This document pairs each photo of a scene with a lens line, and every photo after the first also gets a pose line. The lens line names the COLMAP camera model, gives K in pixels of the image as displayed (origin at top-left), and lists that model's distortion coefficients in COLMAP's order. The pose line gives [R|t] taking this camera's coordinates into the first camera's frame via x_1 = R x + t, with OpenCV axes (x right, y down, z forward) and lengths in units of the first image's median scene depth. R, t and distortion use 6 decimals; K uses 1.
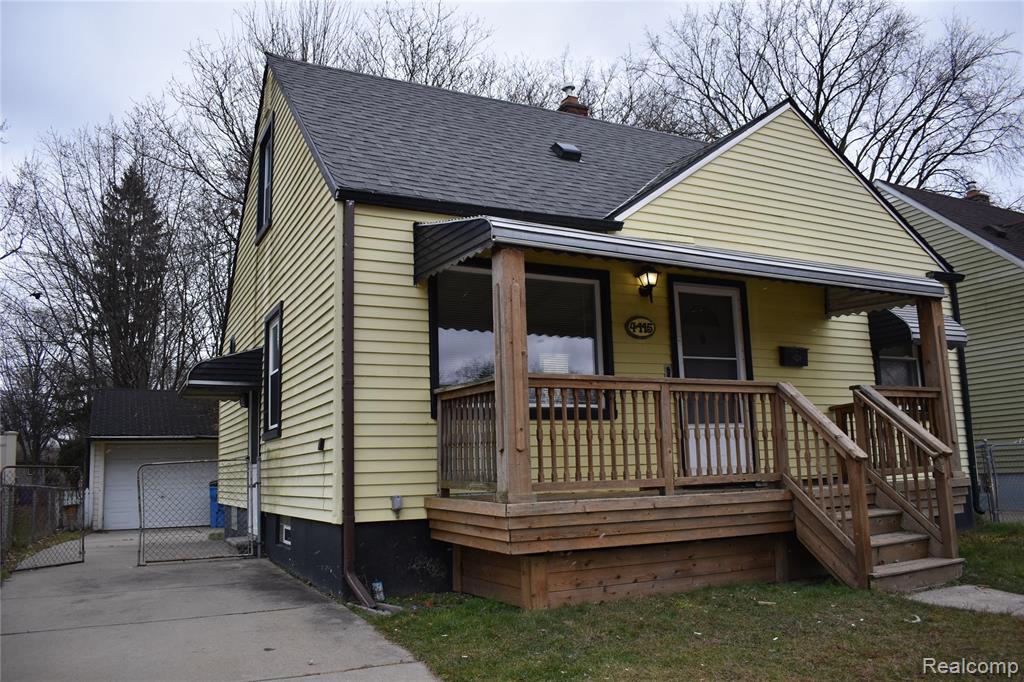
lens RADIAL K [[795.6, 0, 514.5], [0, 795.6, 339.1], [0, 0, 1]] dist [-0.094588, 0.013997]
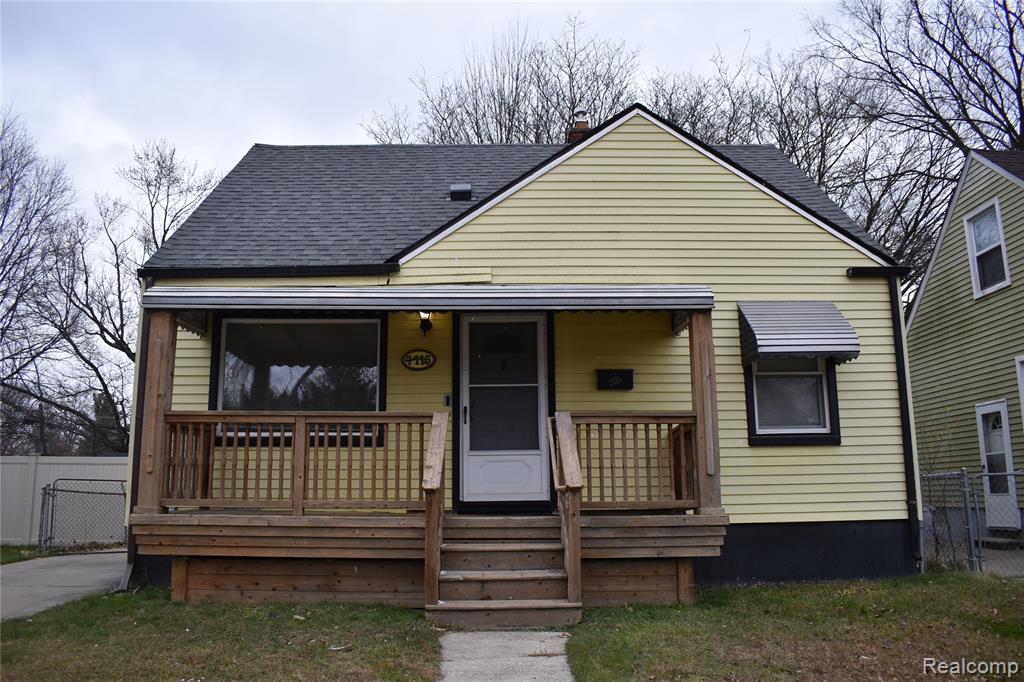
lens RADIAL K [[795.6, 0, 514.6], [0, 795.6, 342.7], [0, 0, 1]] dist [-0.094588, 0.013997]
pose [[0.897608, -0.059052, -0.436820, 0.772289], [0.051635, 0.998249, -0.028846, -0.000201], [0.437759, 0.003338, 0.899086, 0.100516]]
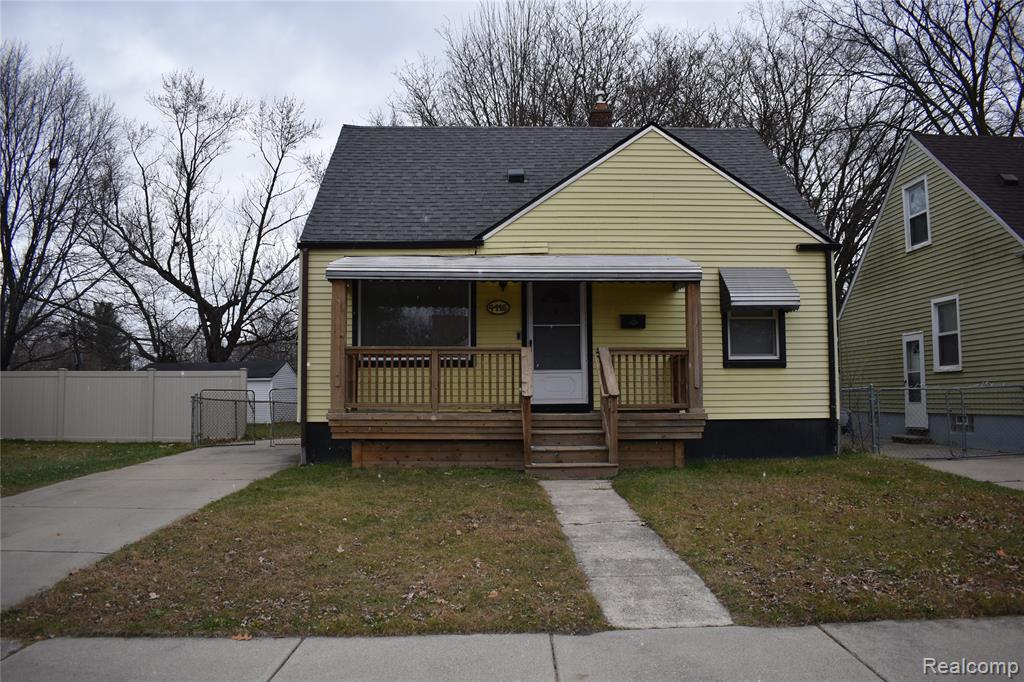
lens RADIAL K [[795.6, 0, 515.1], [0, 795.6, 338.0], [0, 0, 1]] dist [-0.094588, 0.013997]
pose [[0.903882, -0.006334, -0.427735, 0.884121], [0.046591, 0.995400, 0.083715, -0.086822], [0.425237, -0.095597, 0.900019, -0.399015]]
